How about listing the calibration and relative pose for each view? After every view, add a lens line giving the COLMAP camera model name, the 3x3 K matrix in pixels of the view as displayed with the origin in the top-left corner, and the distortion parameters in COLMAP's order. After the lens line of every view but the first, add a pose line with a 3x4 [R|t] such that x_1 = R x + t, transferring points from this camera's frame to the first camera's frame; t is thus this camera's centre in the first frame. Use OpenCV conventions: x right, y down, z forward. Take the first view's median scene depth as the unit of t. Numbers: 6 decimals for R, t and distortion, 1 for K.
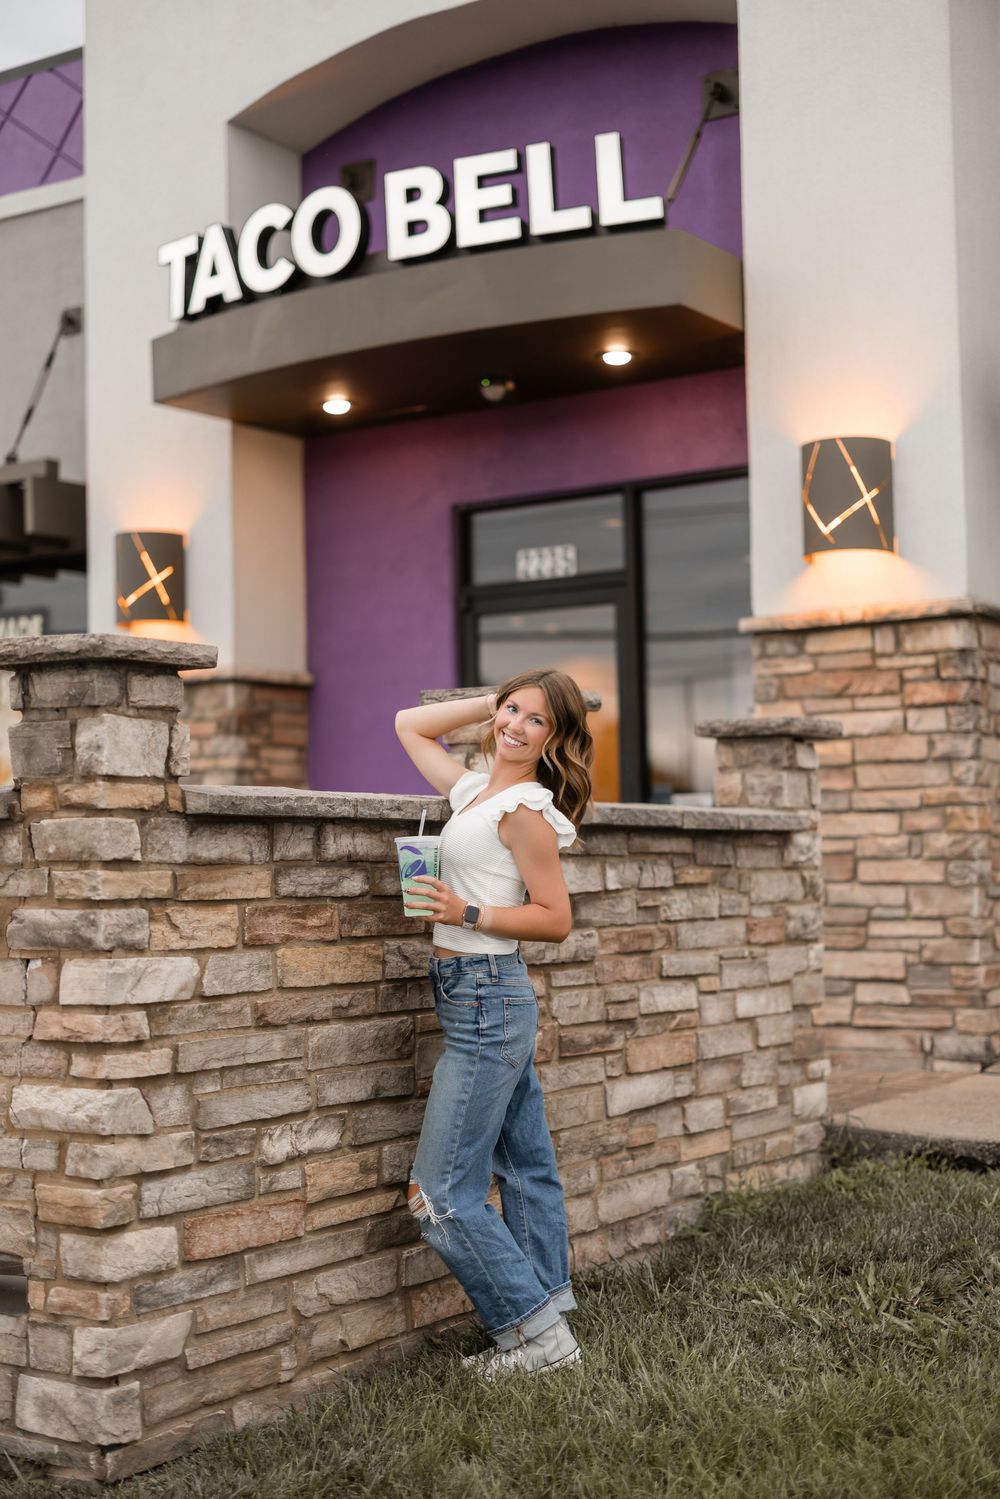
lens RADIAL K [[2109.9, 0, 500.0], [0, 2109.9, 749.5], [0, 0, 1]] dist [0.008341, 0.061592]
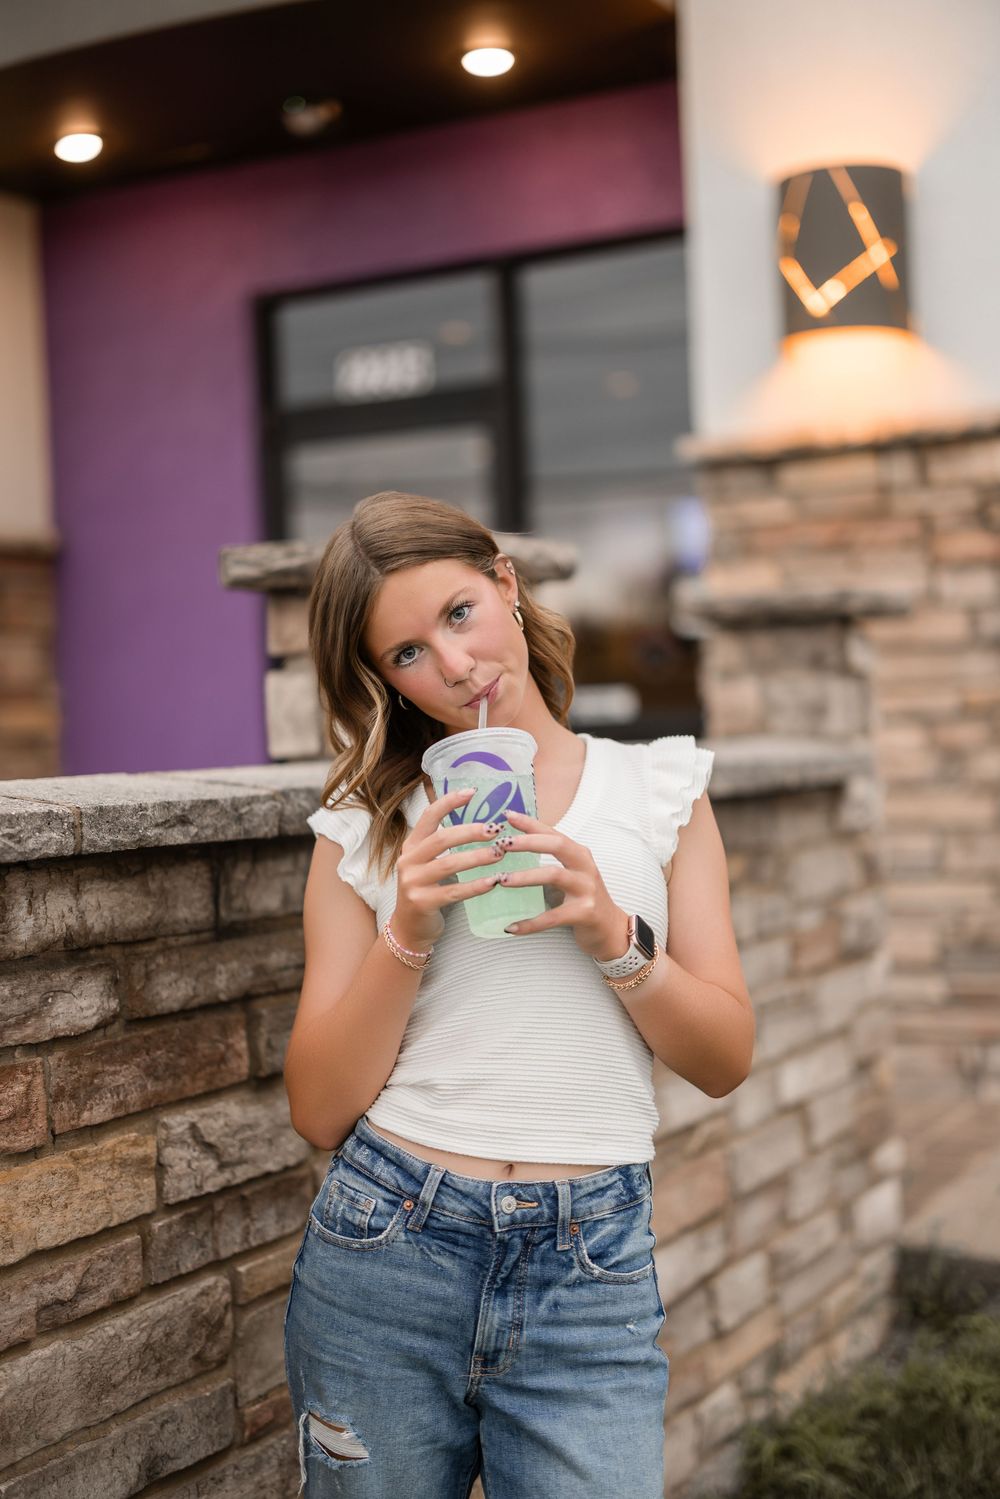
lens RADIAL K [[2103.7, 0, 500.0], [0, 2103.7, 749.5], [0, 0, 1]] dist [0.000123, 0.000149]
pose [[0.994755, -0.024373, 0.099338, -0.021161], [0.018033, 0.997772, 0.064235, -0.010397], [-0.100682, -0.062106, 0.992978, 0.461433]]
